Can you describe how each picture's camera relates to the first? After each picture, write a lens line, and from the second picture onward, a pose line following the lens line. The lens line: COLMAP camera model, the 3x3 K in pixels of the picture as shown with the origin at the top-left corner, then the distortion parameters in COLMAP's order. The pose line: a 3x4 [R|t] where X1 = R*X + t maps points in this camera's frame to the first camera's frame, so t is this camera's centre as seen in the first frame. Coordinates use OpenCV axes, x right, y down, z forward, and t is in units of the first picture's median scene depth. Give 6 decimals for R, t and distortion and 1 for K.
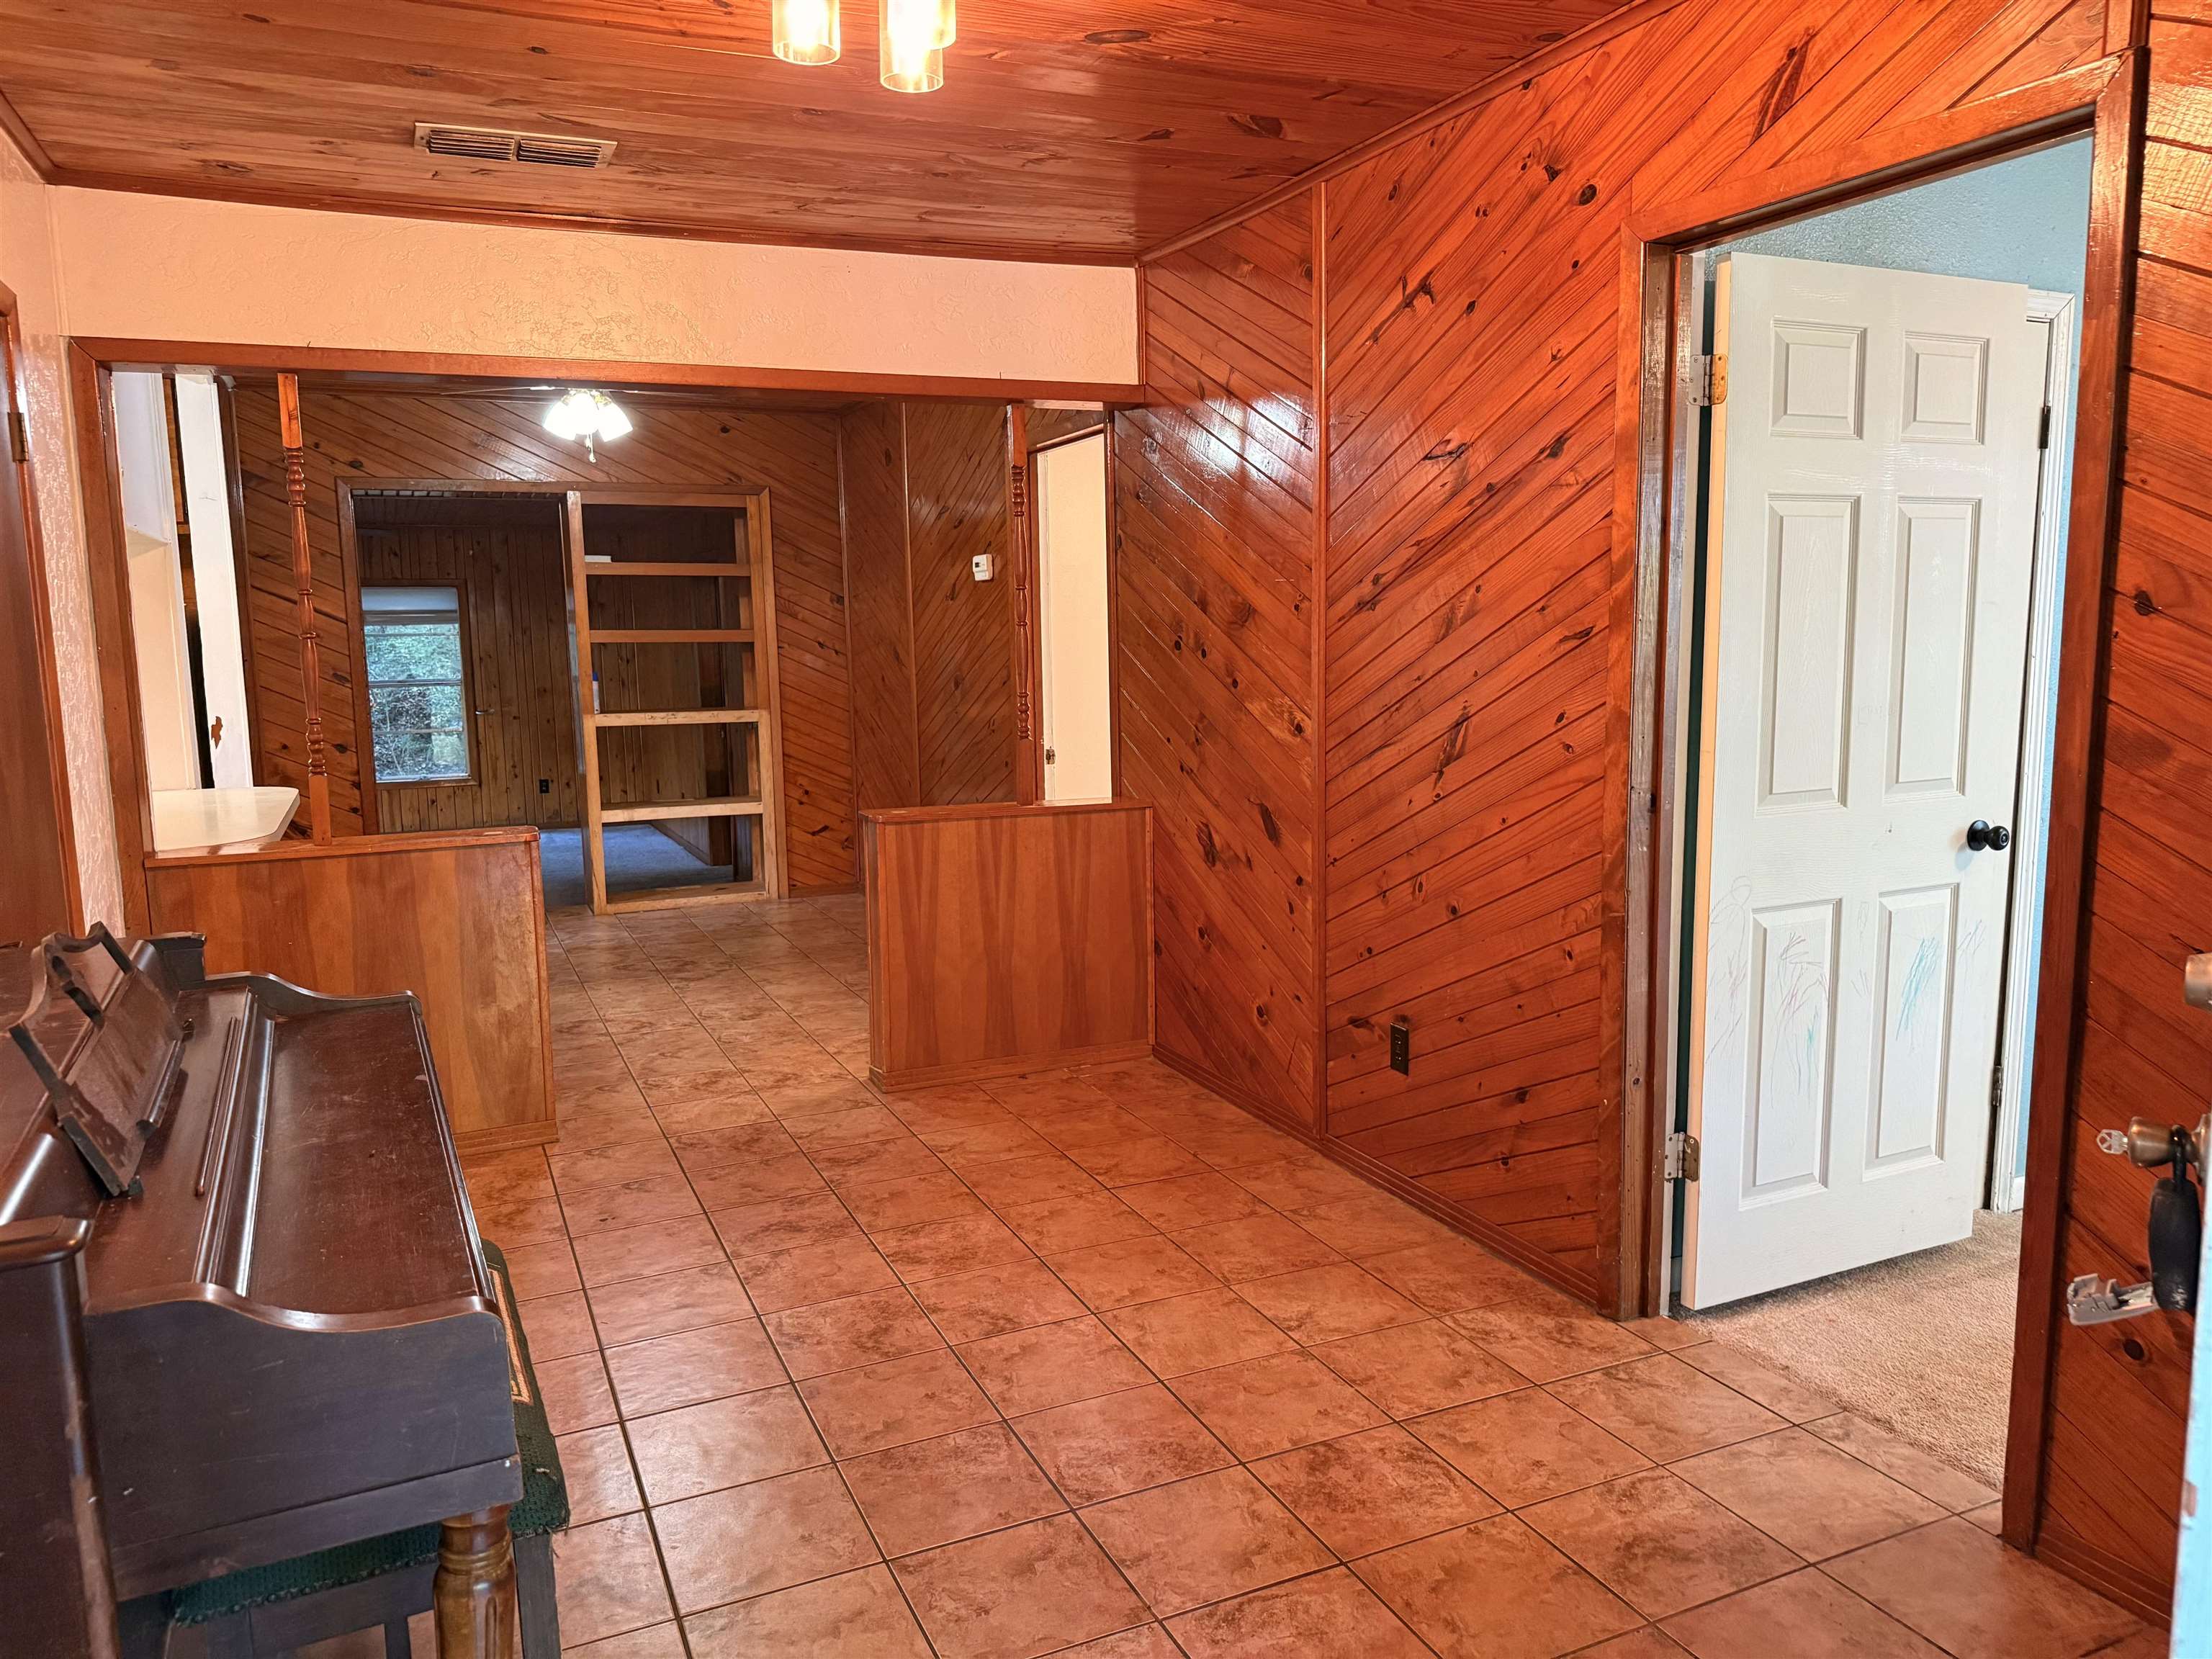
lens RADIAL K [[1557.4, 0, 1122.7], [0, 1557.4, 834.8], [0, 0, 1]] dist [0.069114, -0.093285]
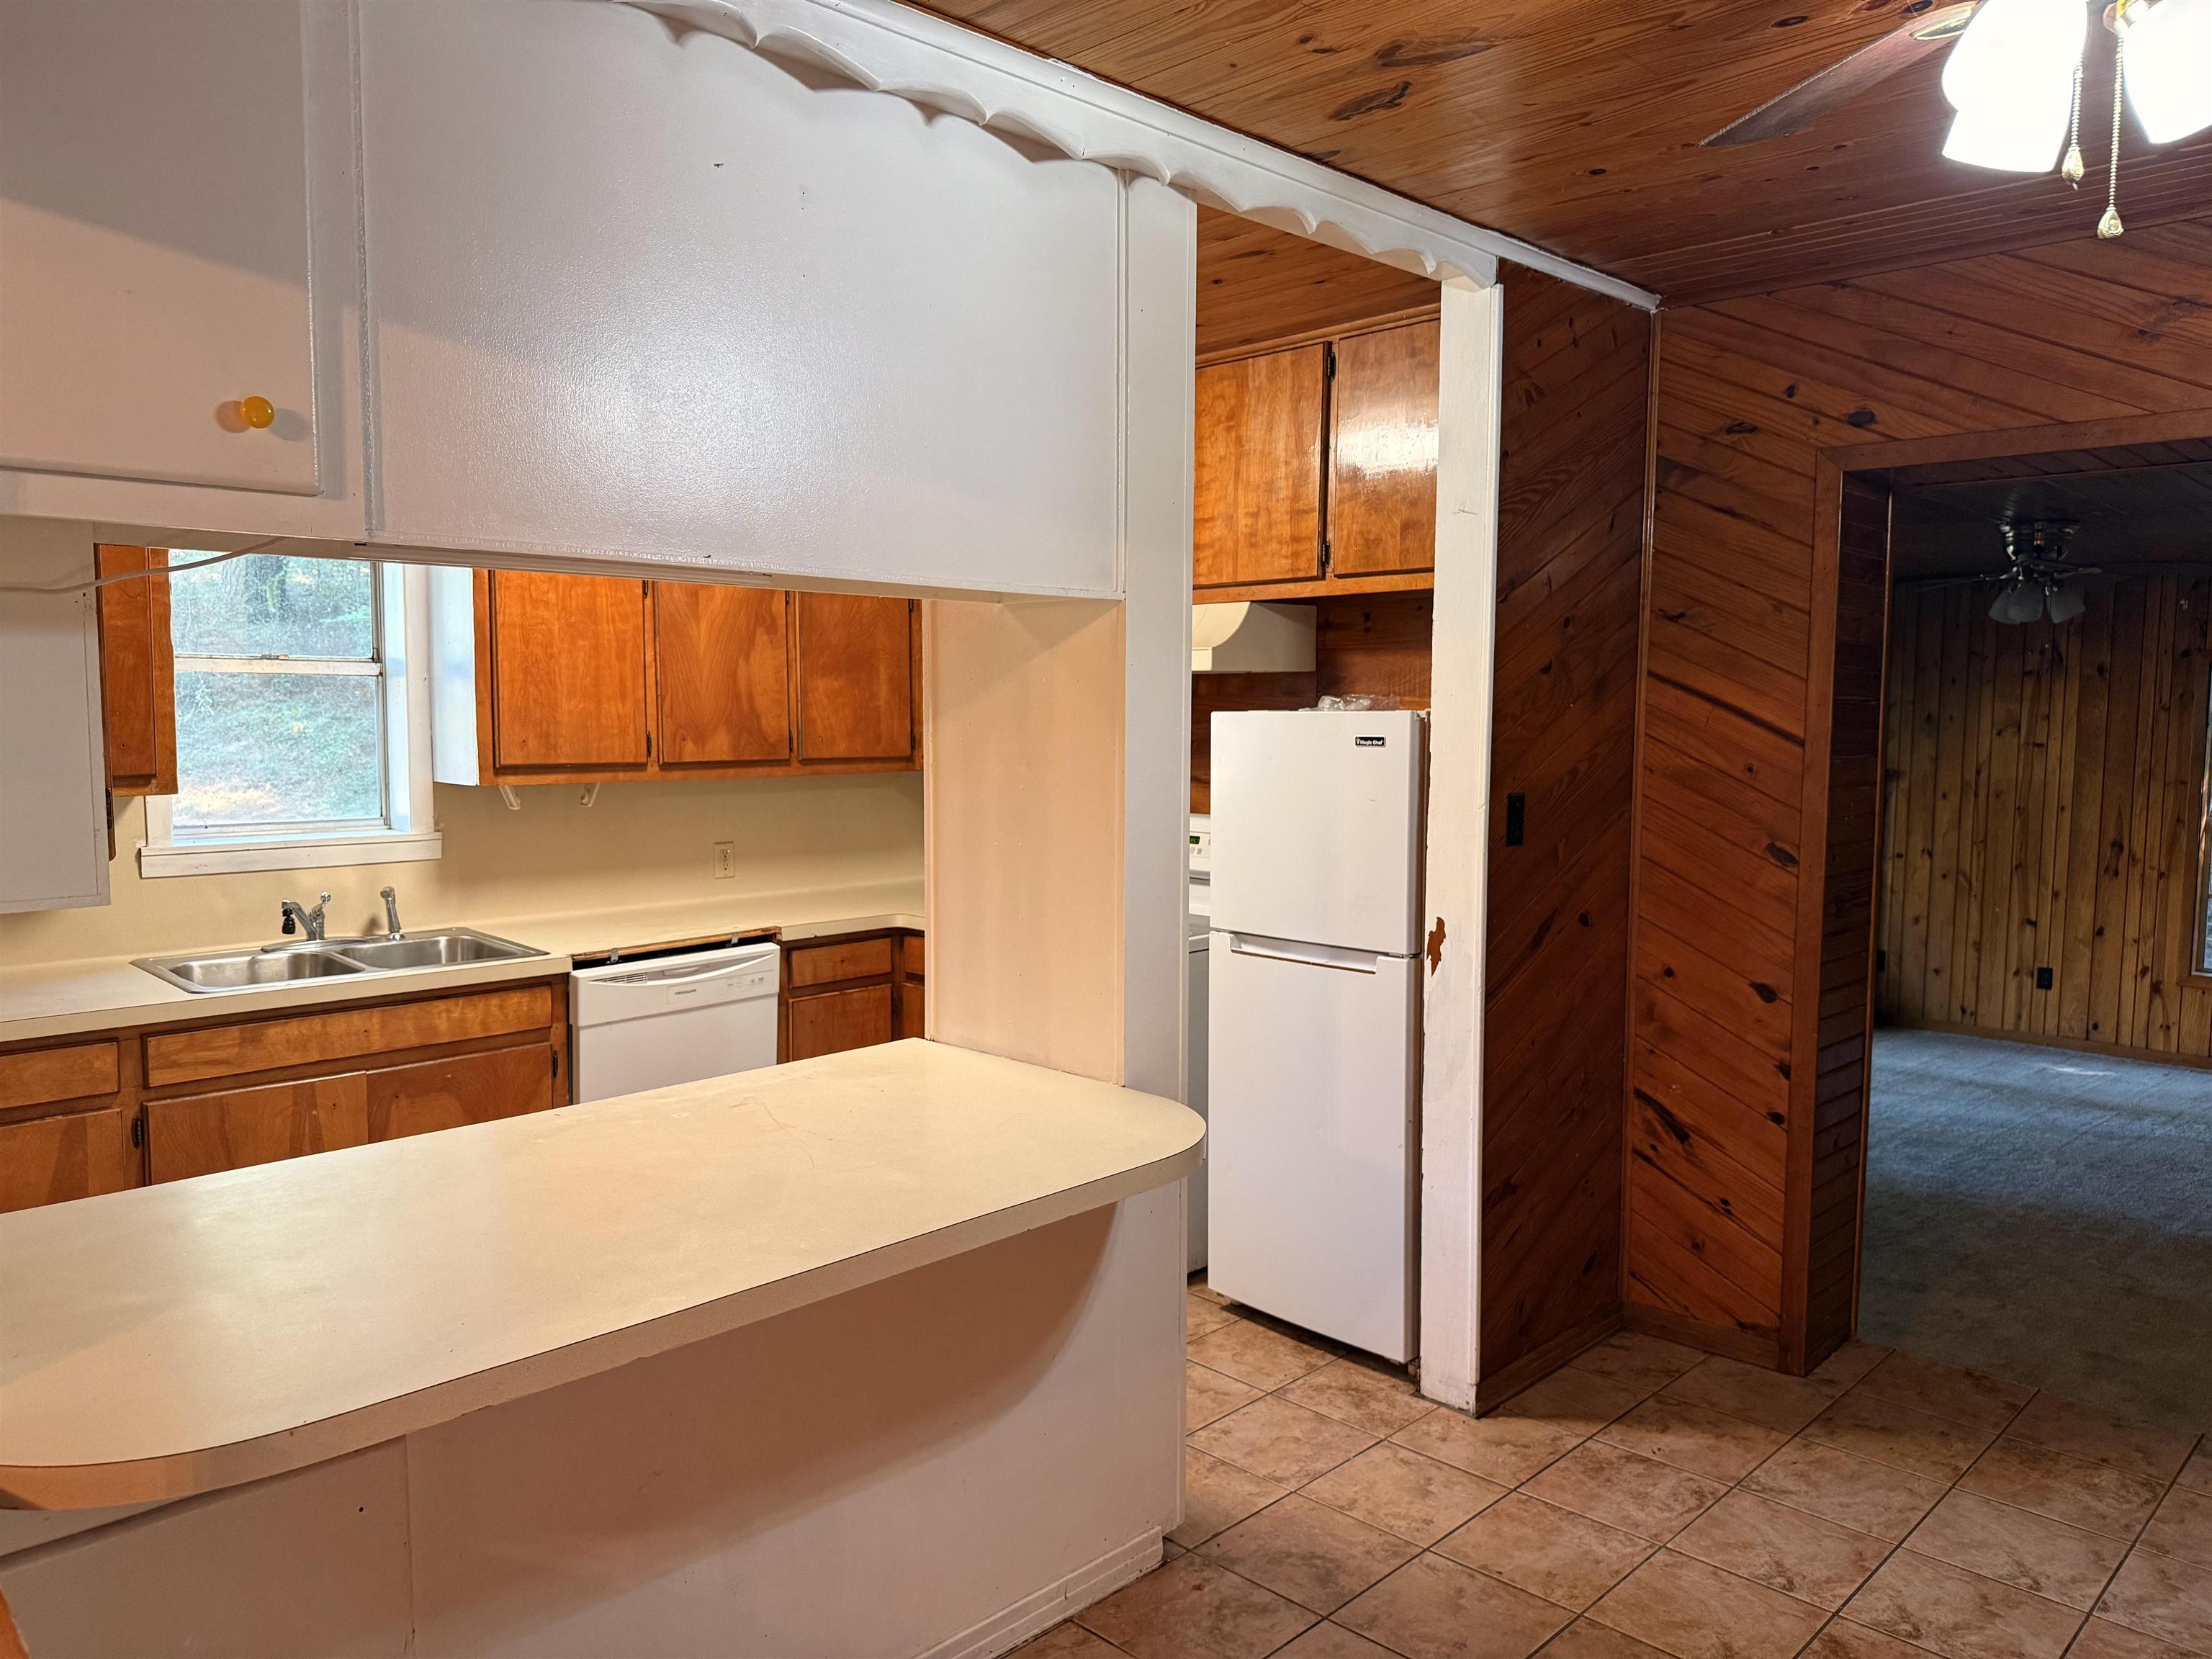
lens RADIAL K [[1557.4, 0, 1112.9], [0, 1557.4, 847.1], [0, 0, 1]] dist [0.069114, -0.093285]
pose [[0.345489, 0.096624, -0.933435, -0.093195], [-0.134230, 0.989545, 0.052750, -0.089933], [0.928773, 0.107070, 0.354847, 0.564999]]
